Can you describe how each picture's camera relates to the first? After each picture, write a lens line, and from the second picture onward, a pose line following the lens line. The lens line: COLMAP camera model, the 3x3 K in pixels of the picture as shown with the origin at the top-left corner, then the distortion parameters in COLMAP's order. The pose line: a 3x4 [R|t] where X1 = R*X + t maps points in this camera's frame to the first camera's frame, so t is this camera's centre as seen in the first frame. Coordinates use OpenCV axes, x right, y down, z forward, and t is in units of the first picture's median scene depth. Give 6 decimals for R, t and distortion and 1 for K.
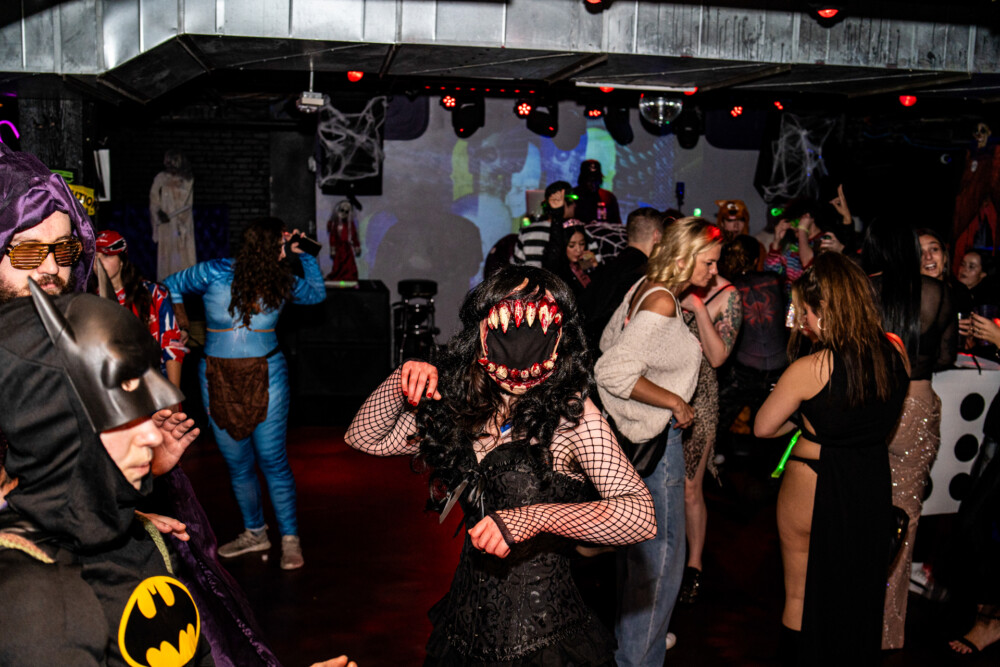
lens RADIAL K [[1045.2, 0, 497.3], [0, 1045.2, 330.0], [0, 0, 1]] dist [-0.064426, 0.000000]
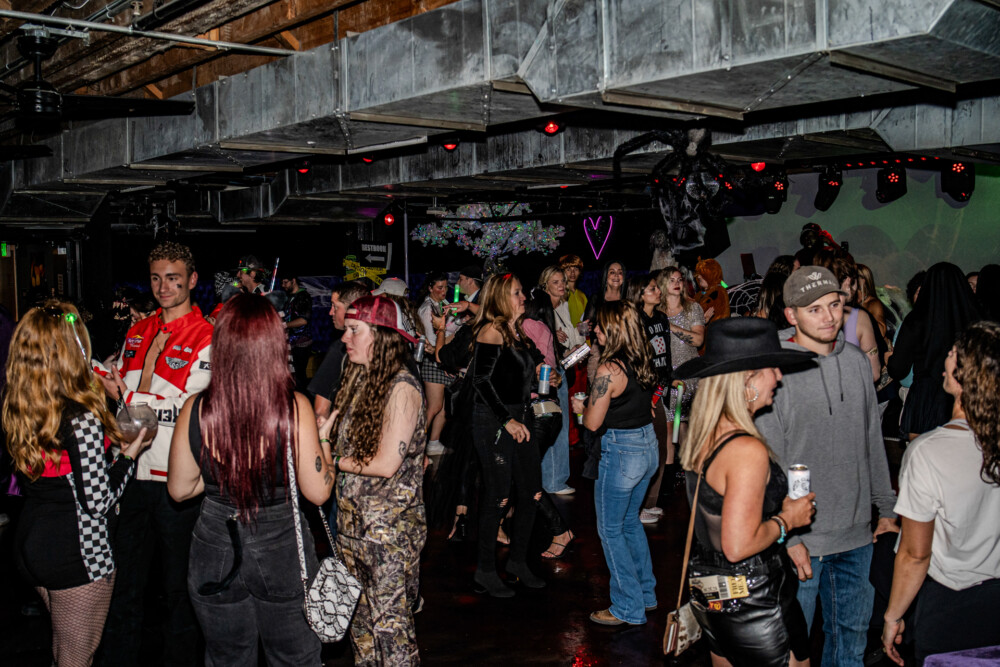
lens RADIAL K [[1045.2, 0, 499.1], [0, 1045.2, 331.8], [0, 0, 1]] dist [-0.064426, 0.000000]
pose [[0.517486, 0.027772, -0.855241, 1.026388], [-0.082000, 0.996483, -0.017258, 0.004866], [0.851754, 0.079061, 0.517943, 0.133519]]
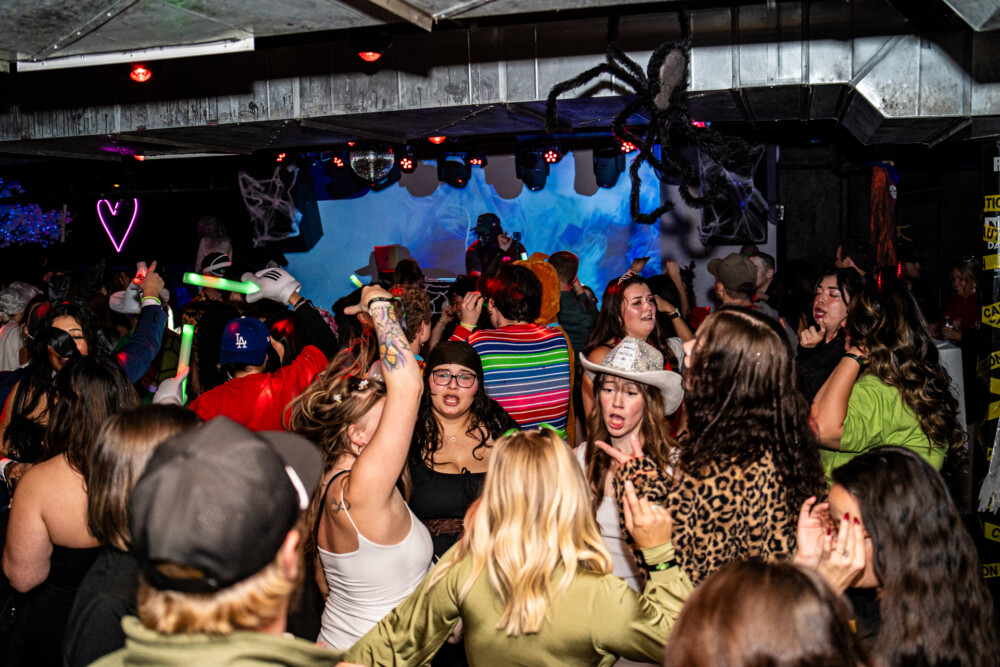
lens RADIAL K [[1045.2, 0, 499.4], [0, 1045.2, 336.9], [0, 0, 1]] dist [-0.064426, 0.000000]
pose [[0.885150, 0.004255, -0.465286, 0.650930], [-0.016438, 0.999620, -0.022130, -0.028193], [0.465015, 0.027237, 0.884884, 0.182444]]
